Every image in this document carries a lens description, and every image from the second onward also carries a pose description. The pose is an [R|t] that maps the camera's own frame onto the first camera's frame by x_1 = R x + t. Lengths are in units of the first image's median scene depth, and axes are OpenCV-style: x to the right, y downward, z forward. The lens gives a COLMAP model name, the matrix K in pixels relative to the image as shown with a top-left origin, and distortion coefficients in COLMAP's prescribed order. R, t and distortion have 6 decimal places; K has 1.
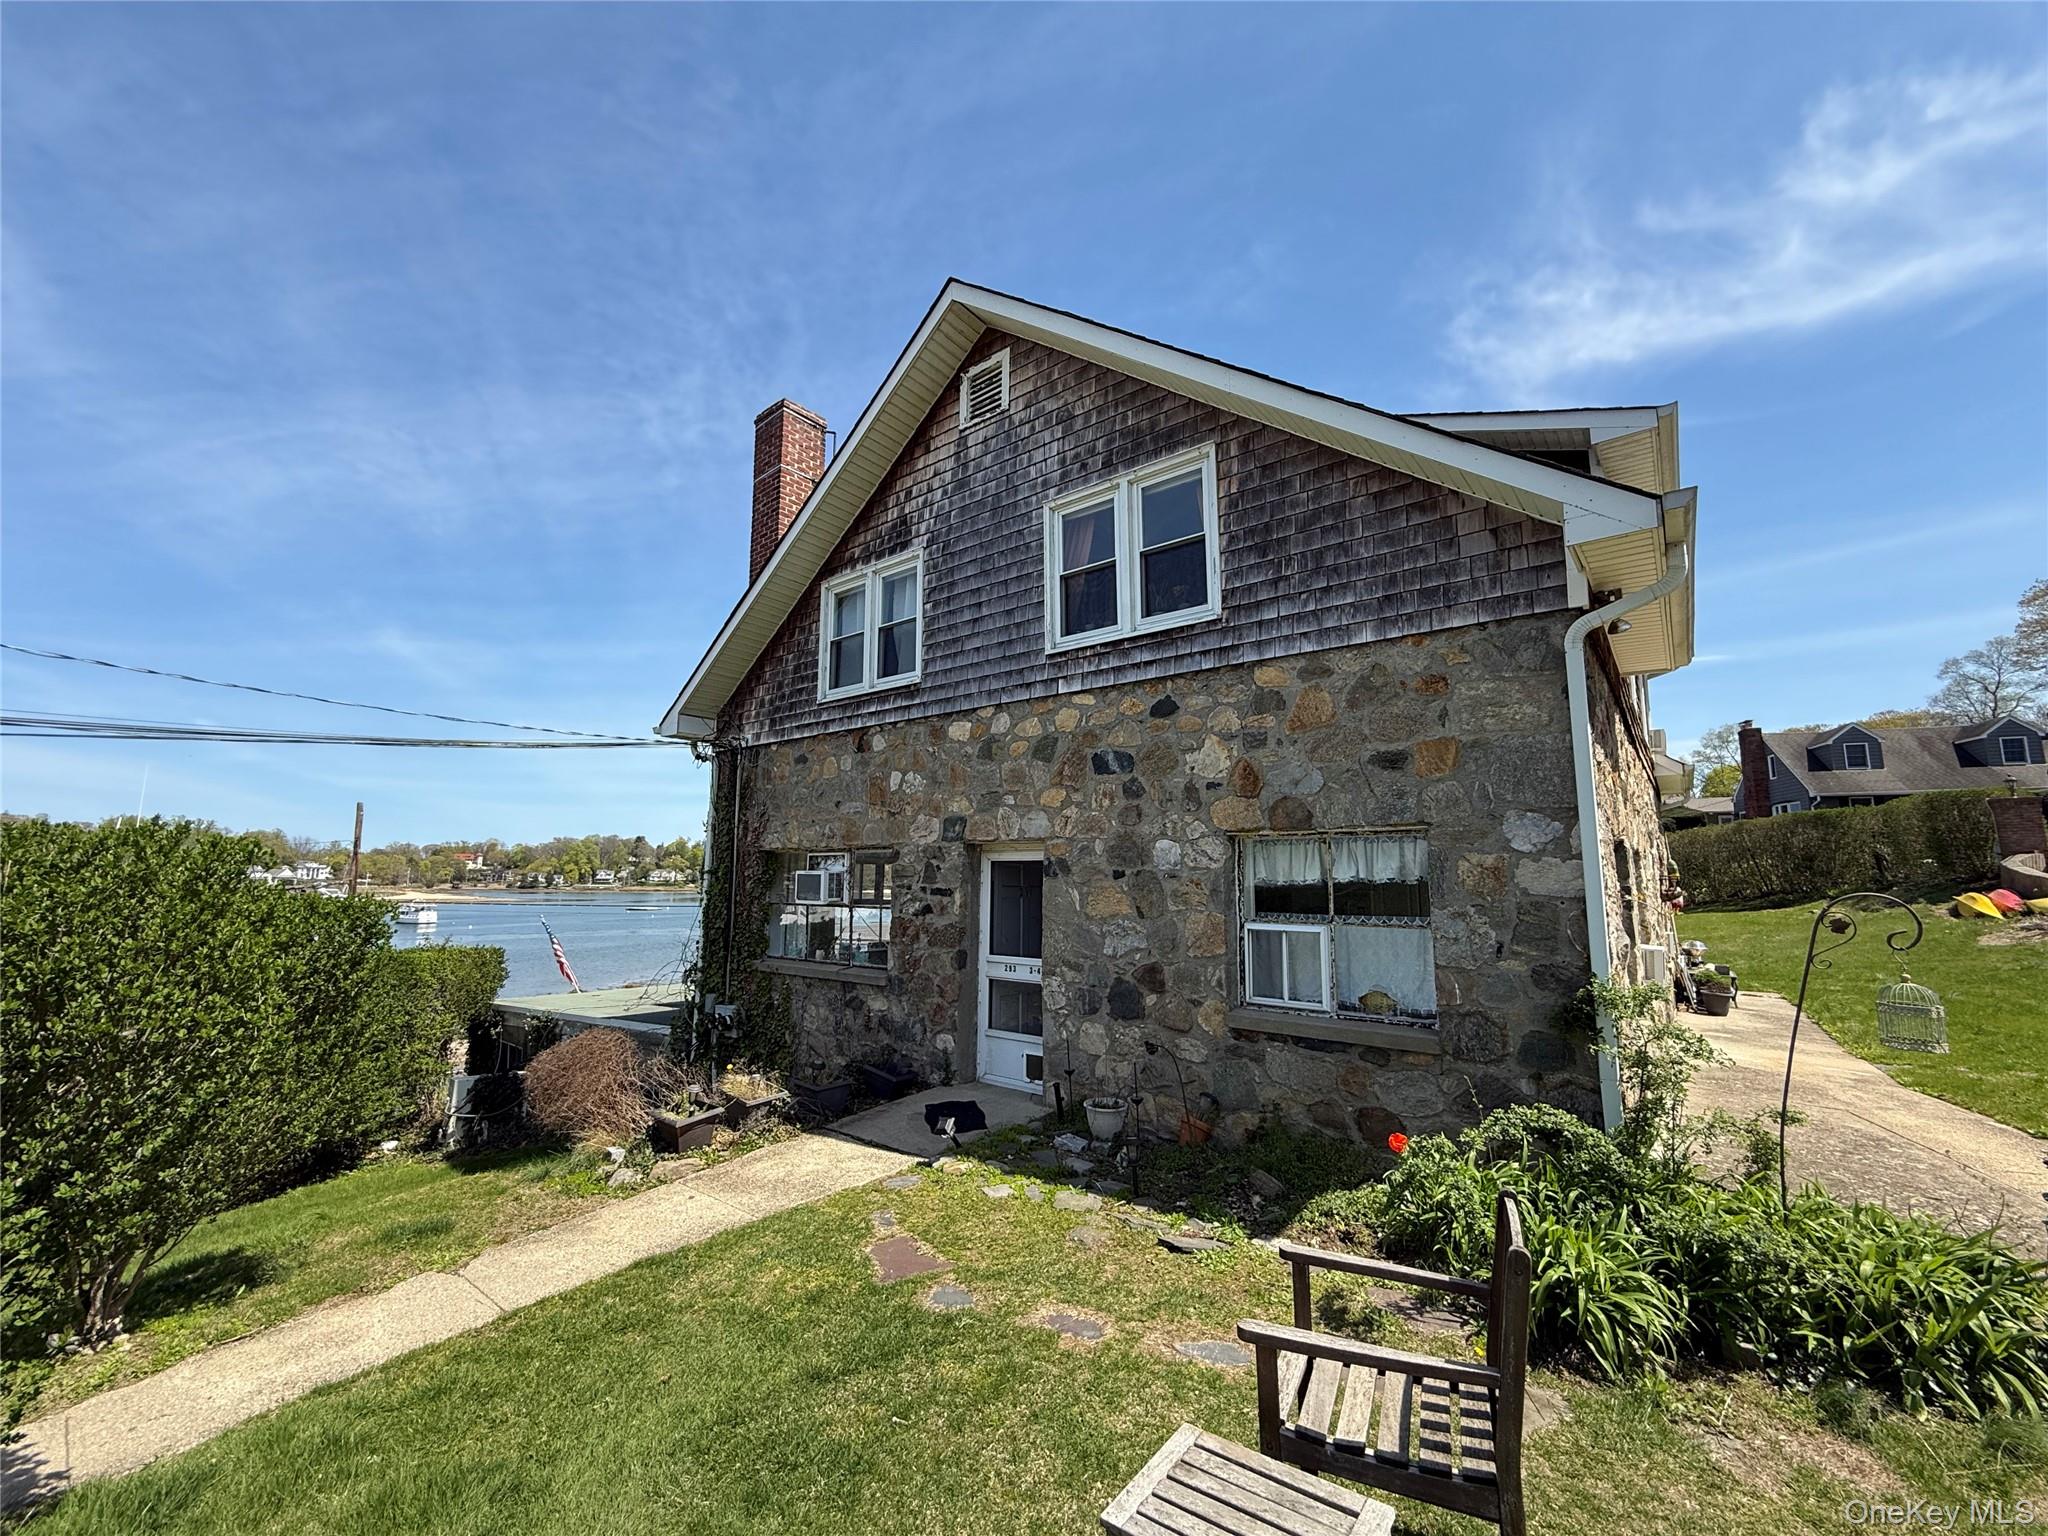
lens RADIAL K [[813.0, 0, 1021.6], [0, 813.0, 769.7], [0, 0, 1]] dist [-0.000138, -0.000100]
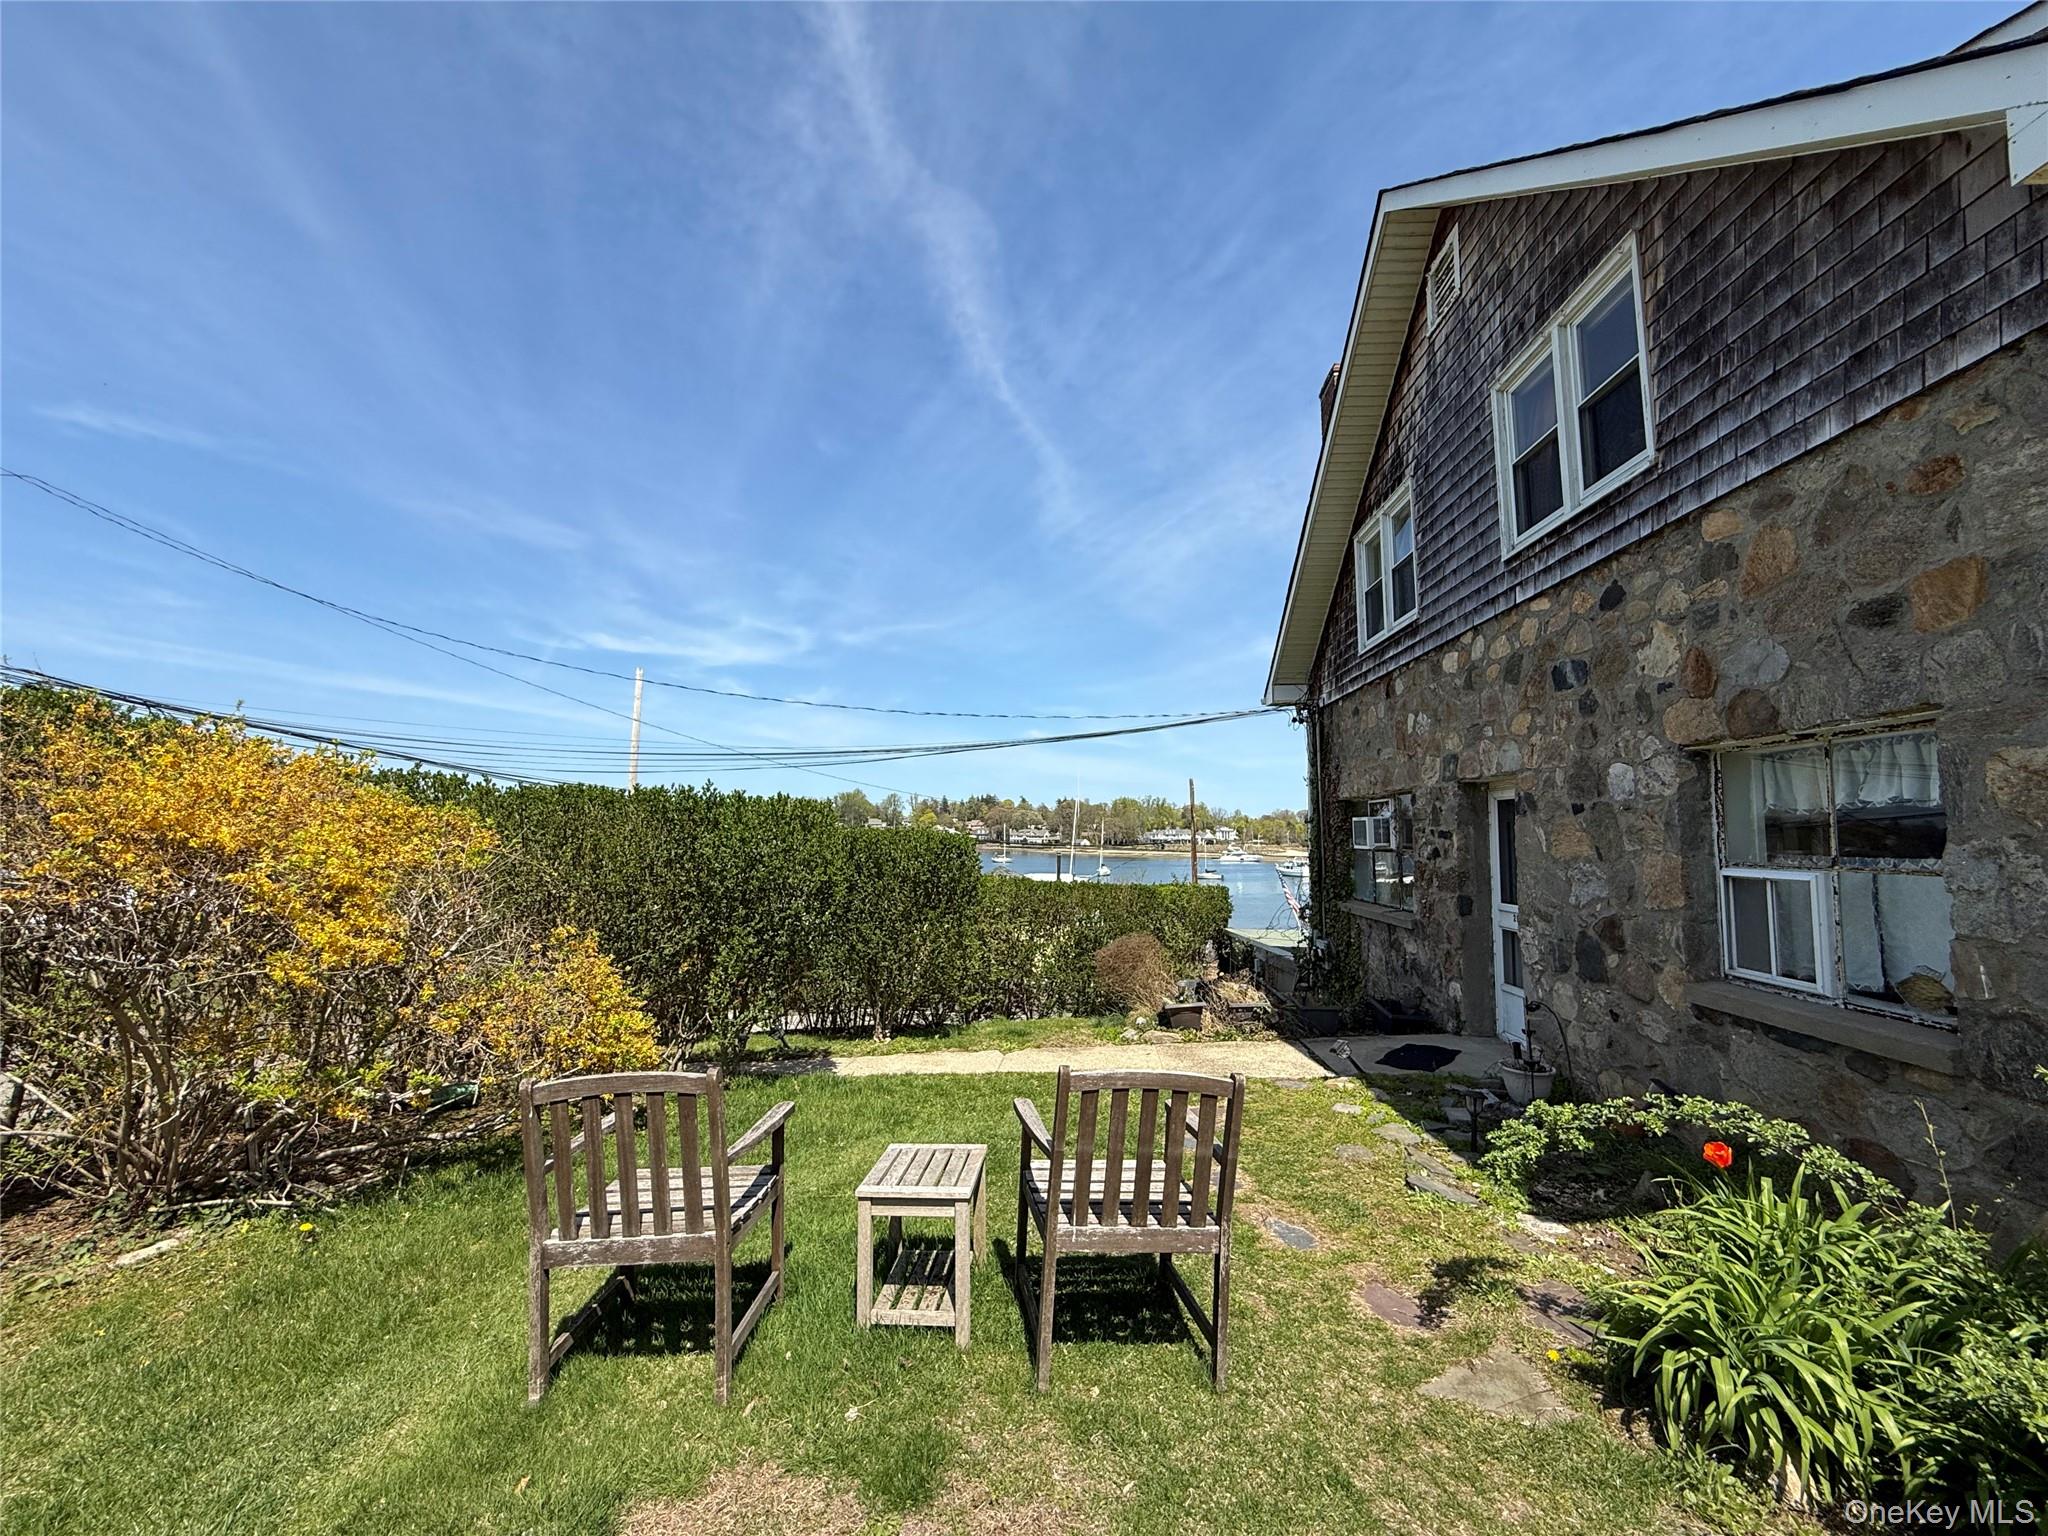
lens RADIAL K [[813.0, 0, 1021.6], [0, 813.0, 769.7], [0, 0, 1]] dist [-0.000138, -0.000100]
pose [[0.573462, -0.073812, -0.815900, 0.492579], [0.113675, 0.993468, -0.009979, 0.034402], [0.811307, -0.087025, 0.578106, 0.066535]]
